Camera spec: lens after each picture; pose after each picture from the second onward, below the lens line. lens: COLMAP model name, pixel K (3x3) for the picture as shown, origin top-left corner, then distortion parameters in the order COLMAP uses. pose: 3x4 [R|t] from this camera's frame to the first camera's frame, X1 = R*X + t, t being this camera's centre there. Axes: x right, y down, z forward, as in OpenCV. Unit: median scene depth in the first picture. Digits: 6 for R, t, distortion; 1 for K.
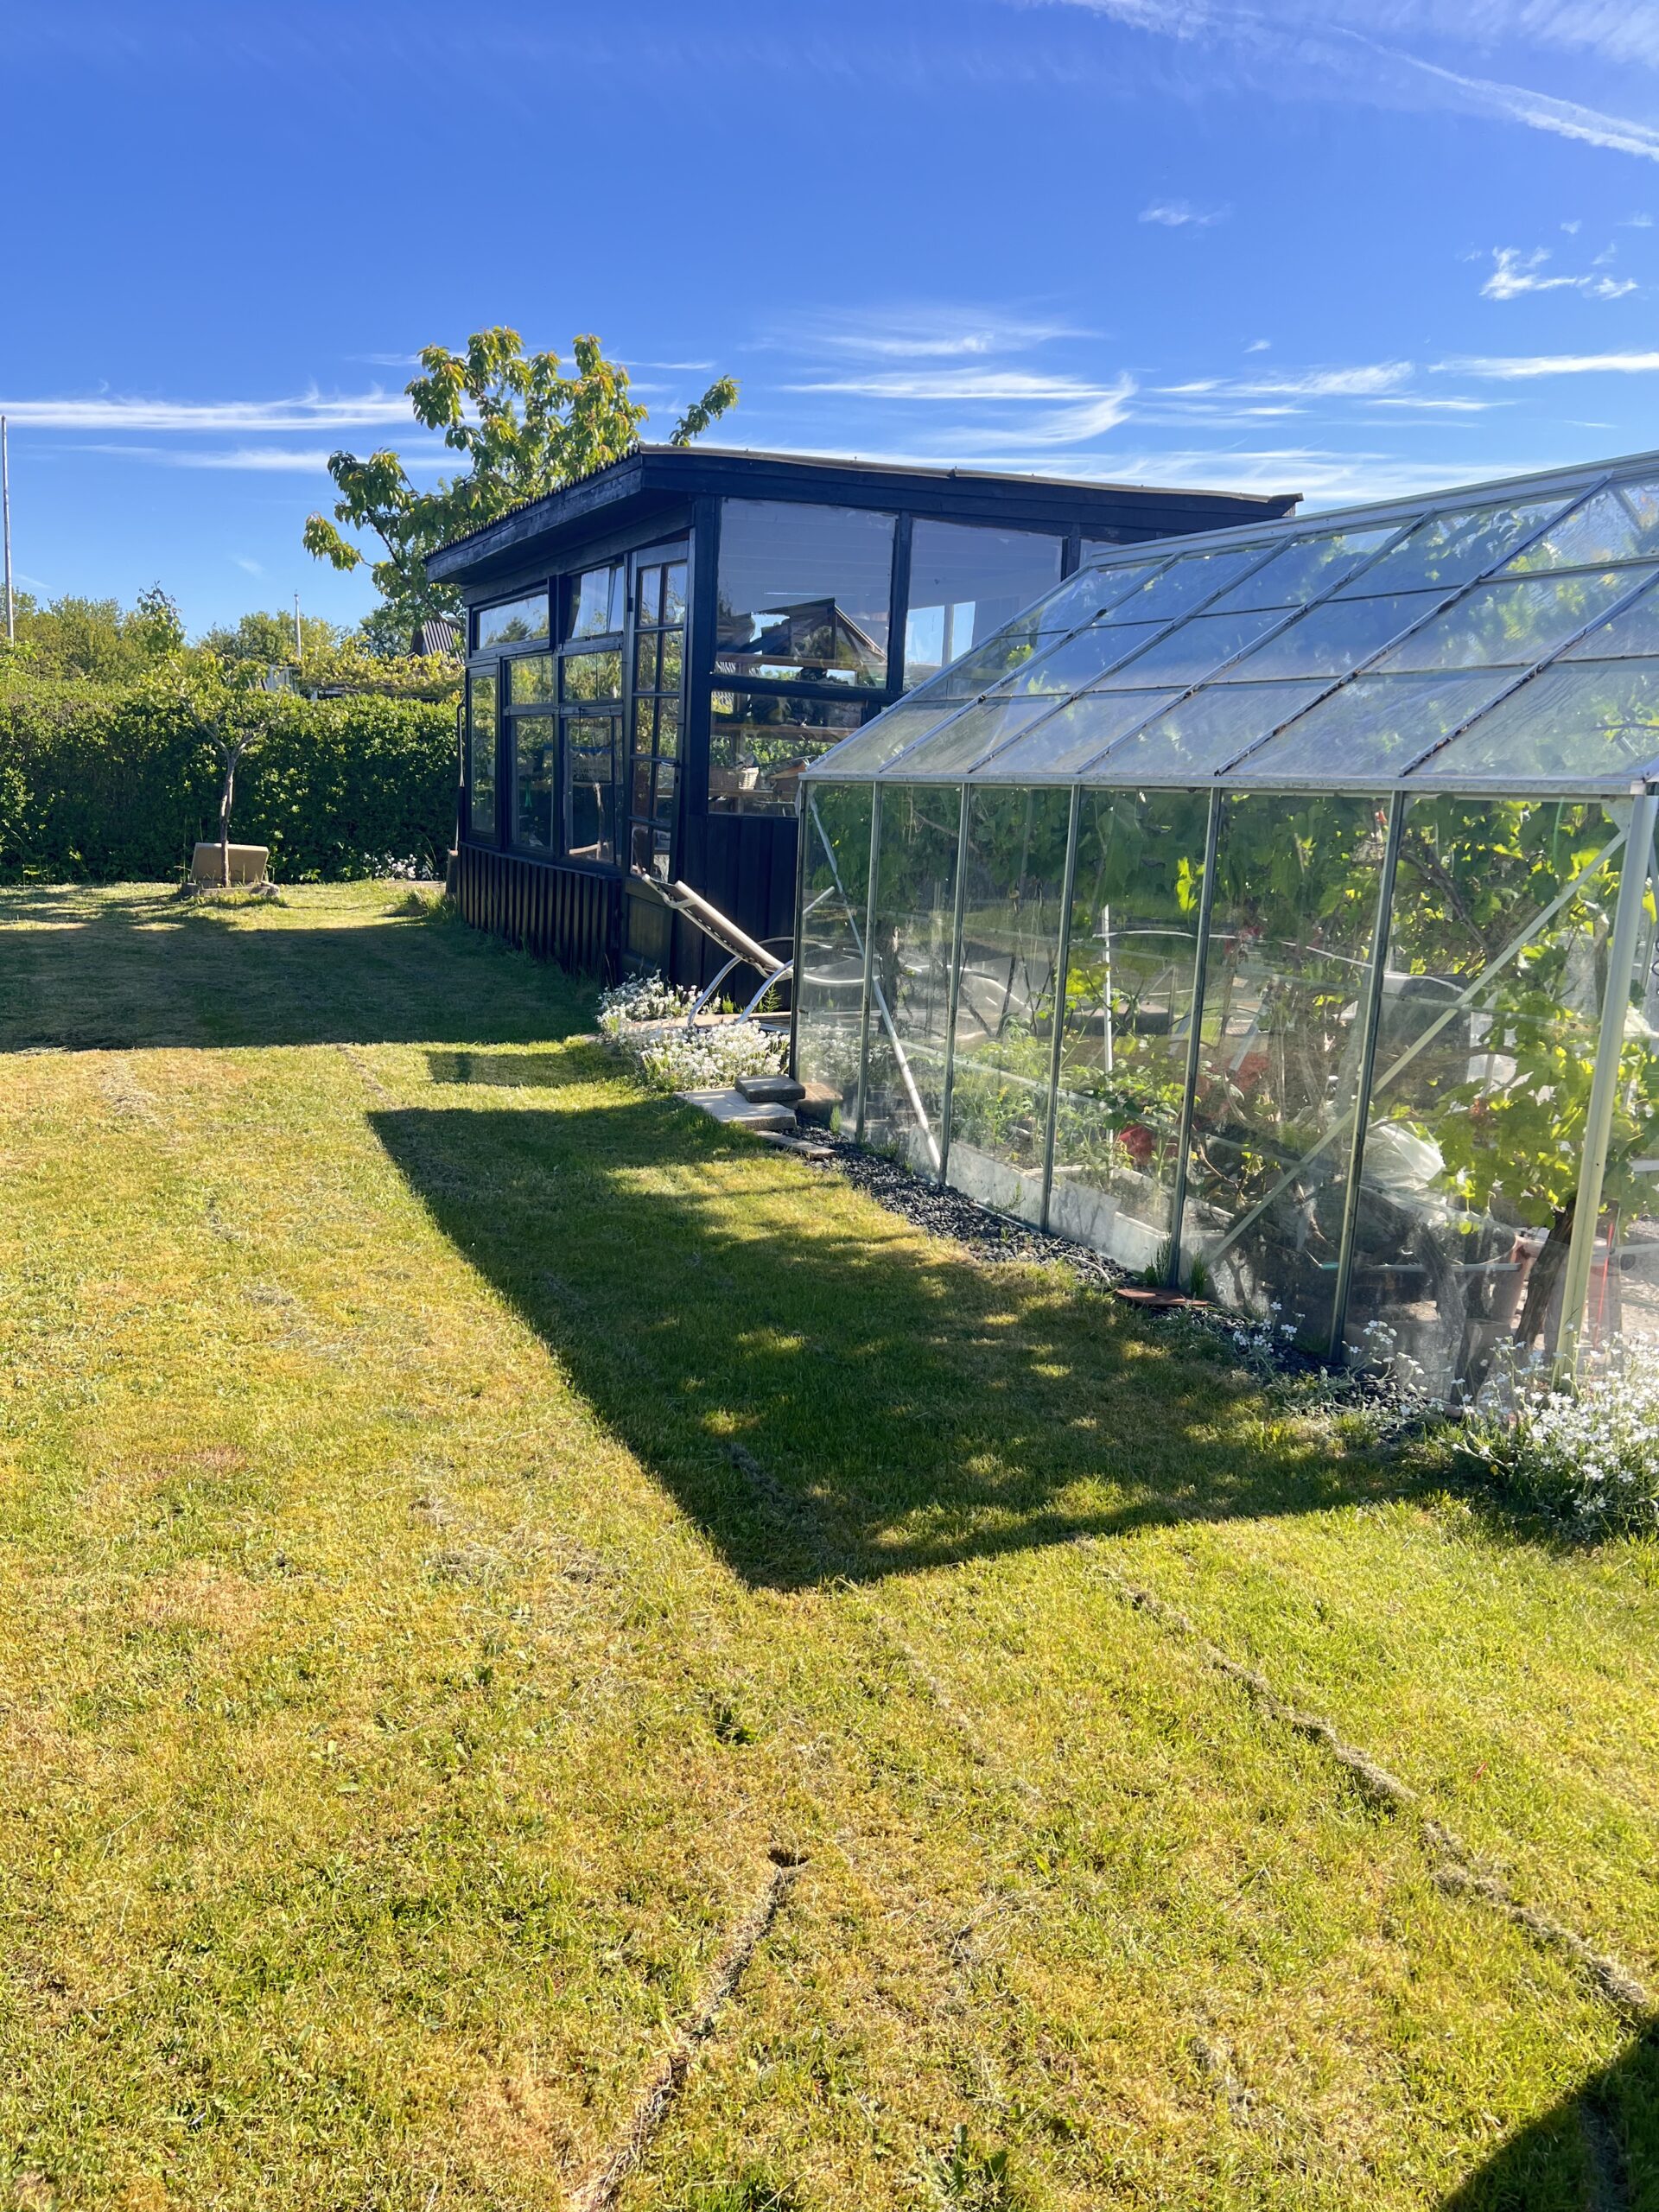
lens RADIAL K [[1681.0, 0, 815.2], [0, 1681.0, 1101.8], [0, 0, 1]] dist [0.018842, -0.008613]
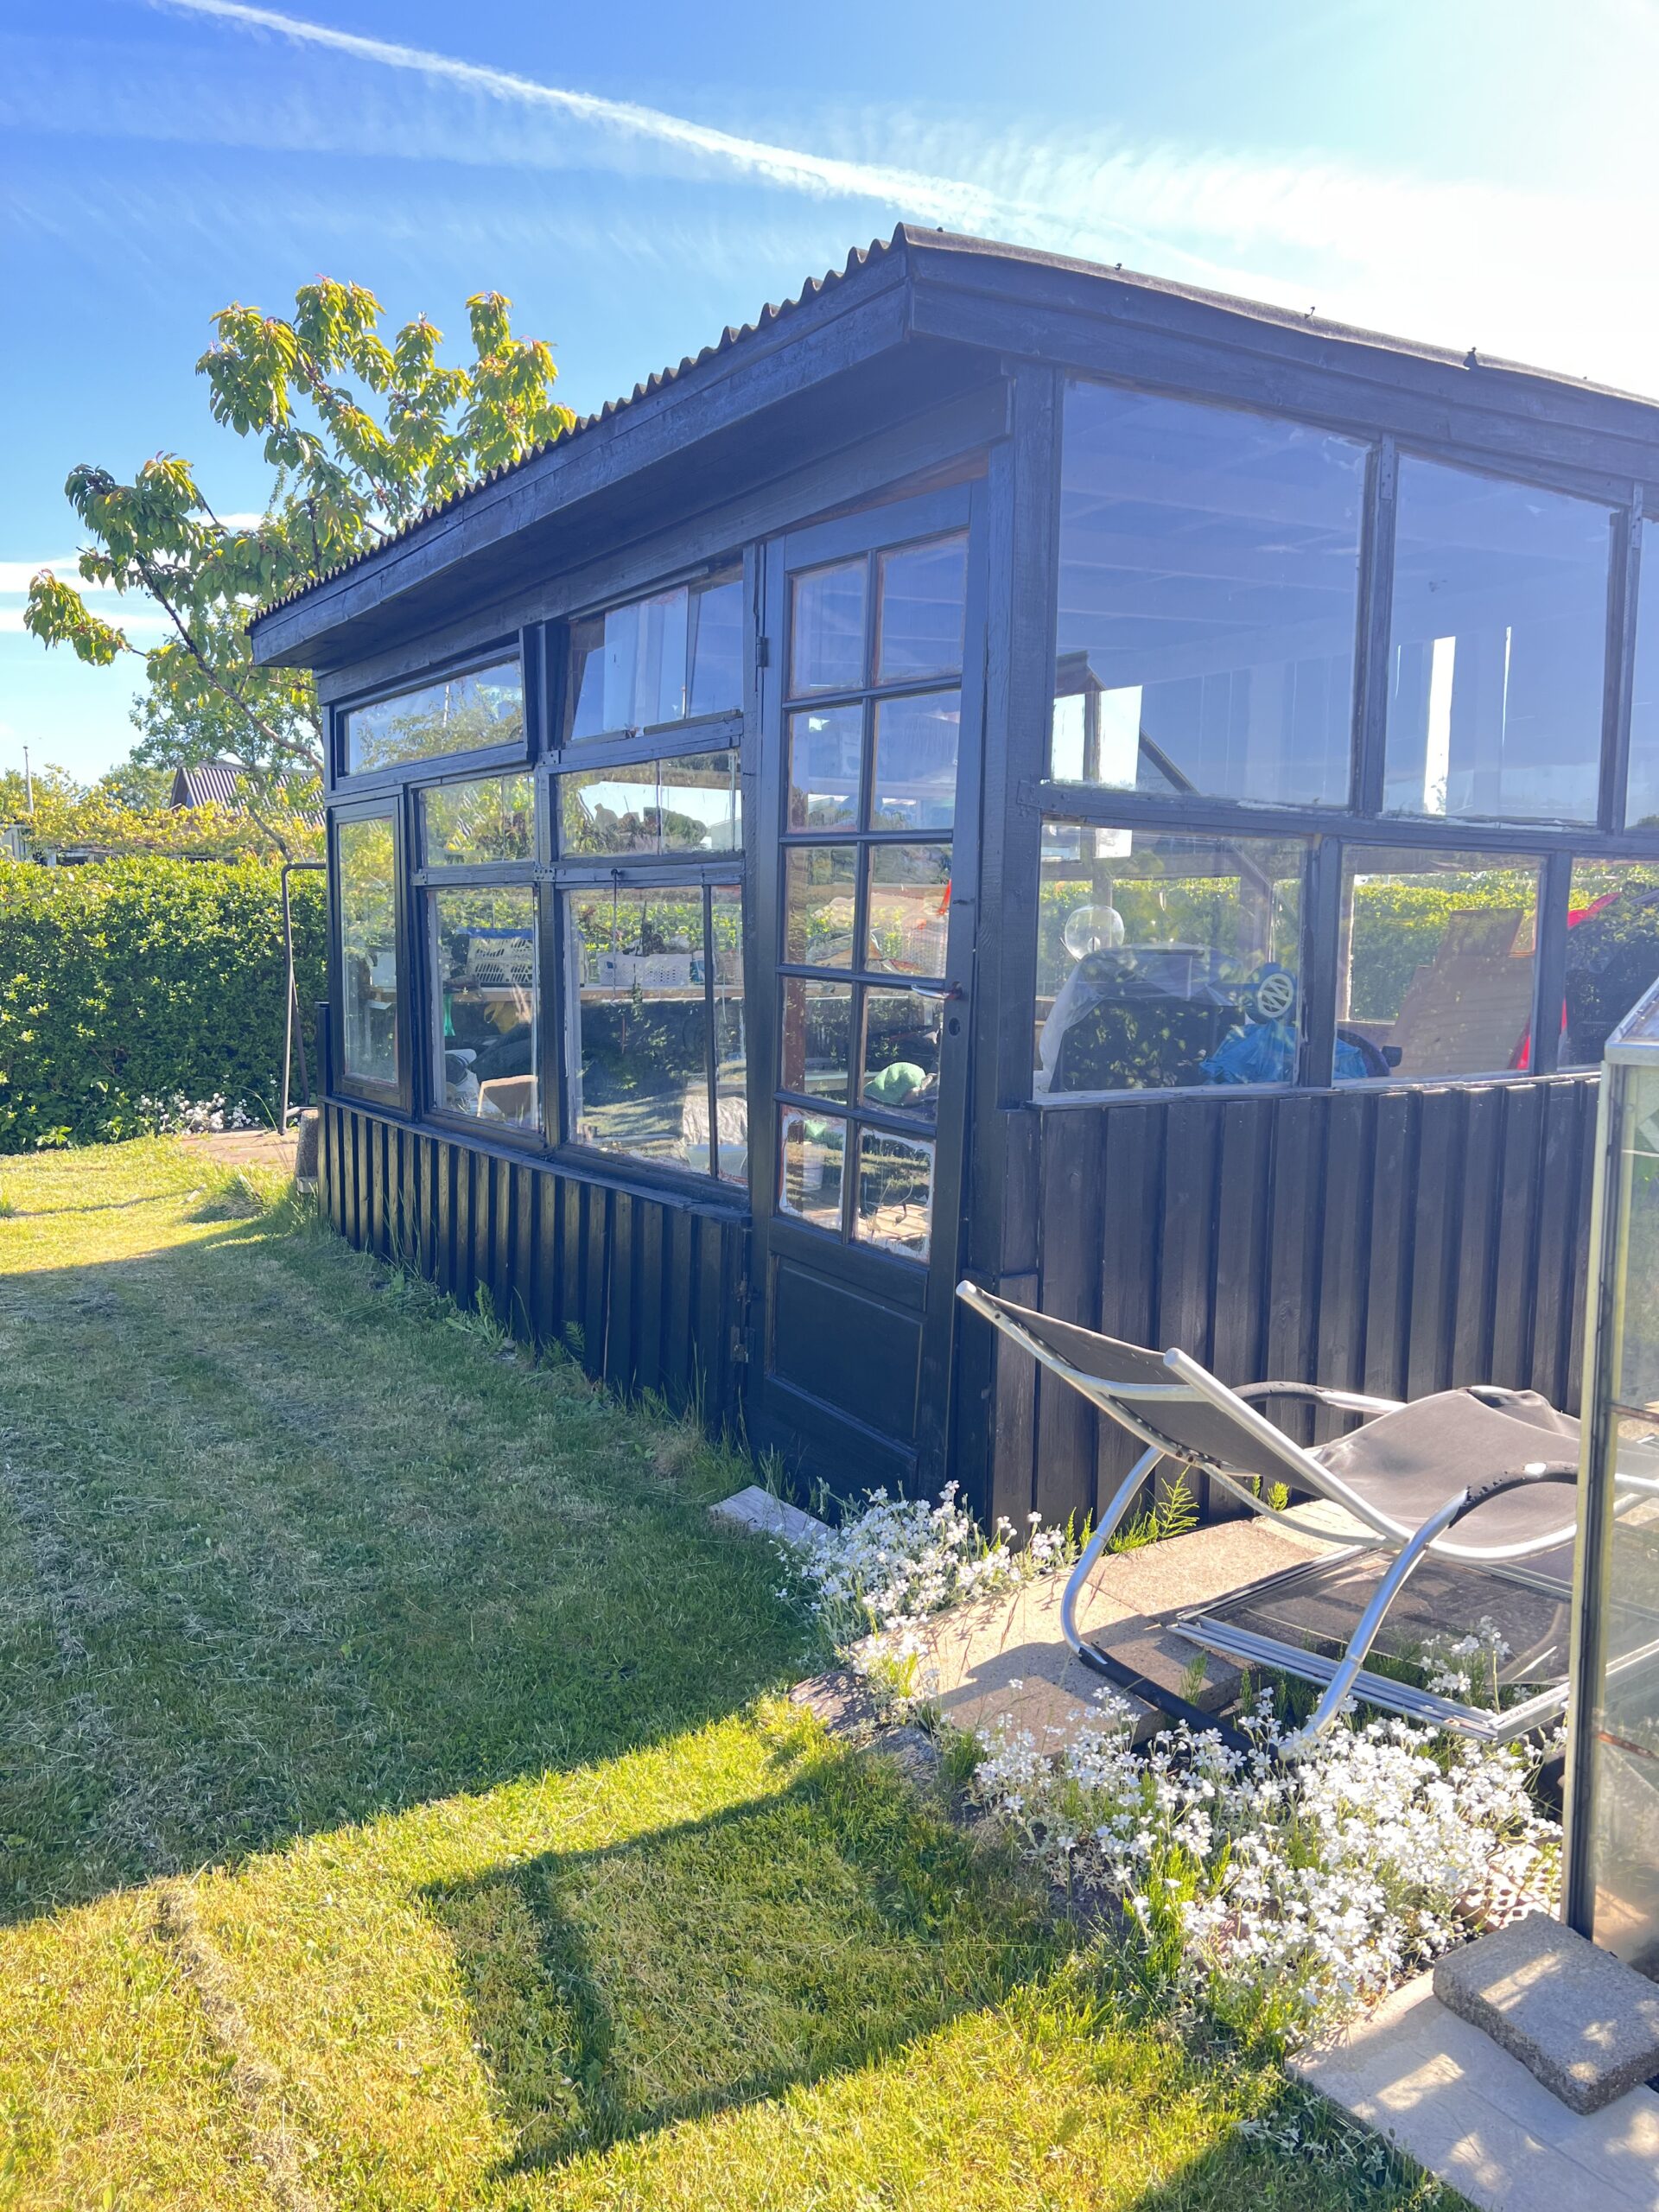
lens RADIAL K [[1681.0, 0, 845.5], [0, 1681.0, 1114.7], [0, 0, 1]] dist [0.018842, -0.008613]
pose [[0.987631, -0.051783, 0.147998, -0.110221], [0.062750, 0.995542, -0.070418, -0.089166], [-0.143692, 0.078833, 0.986478, 0.366225]]
